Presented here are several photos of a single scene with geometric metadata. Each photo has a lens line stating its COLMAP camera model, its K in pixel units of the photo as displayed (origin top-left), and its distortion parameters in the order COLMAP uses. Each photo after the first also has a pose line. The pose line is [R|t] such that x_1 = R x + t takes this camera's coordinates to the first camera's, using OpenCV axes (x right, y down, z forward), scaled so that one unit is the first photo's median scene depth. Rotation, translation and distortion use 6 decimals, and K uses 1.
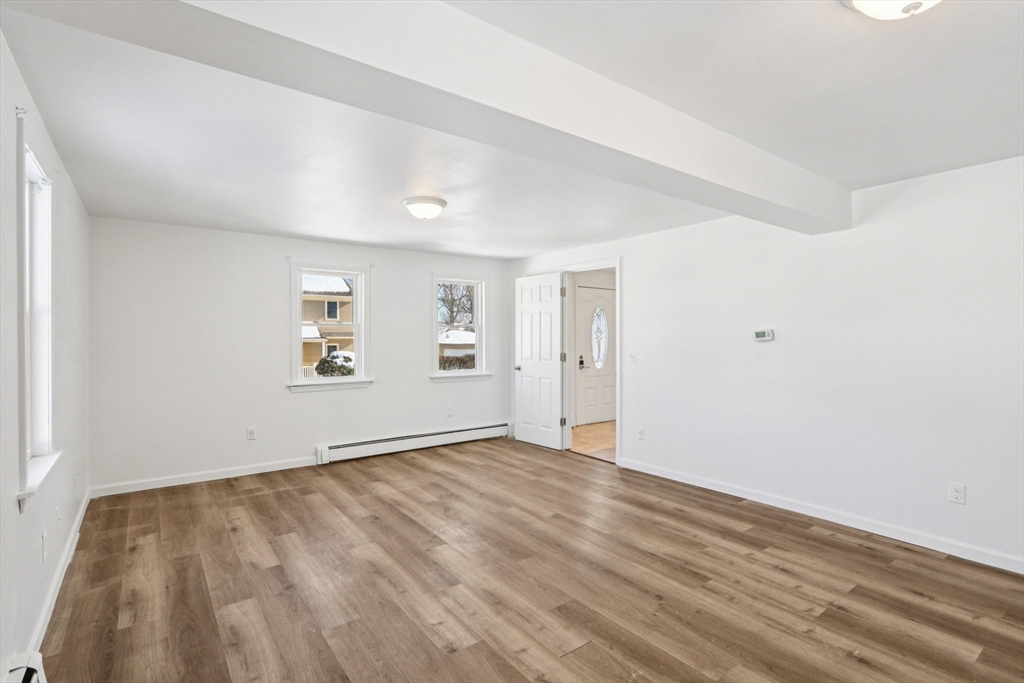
lens RADIAL K [[493.5, 0, 504.3], [0, 493.5, 342.4], [0, 0, 1]] dist [-0.000461, 0.000134]
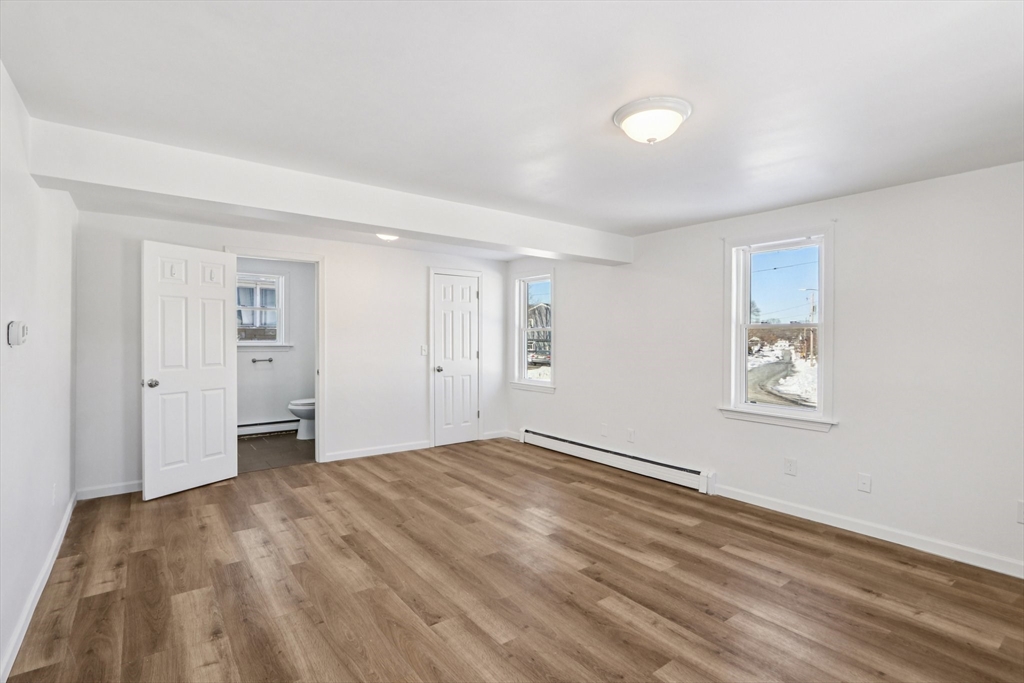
lens RADIAL K [[493.5, 0, 504.3], [0, 493.5, 342.4], [0, 0, 1]] dist [-0.000461, 0.000134]
pose [[-0.999963, -0.003461, -0.007814, 0.026888], [-0.003628, 0.999763, 0.021478, -0.022935], [0.007737, 0.021505, -0.999739, 1.993948]]
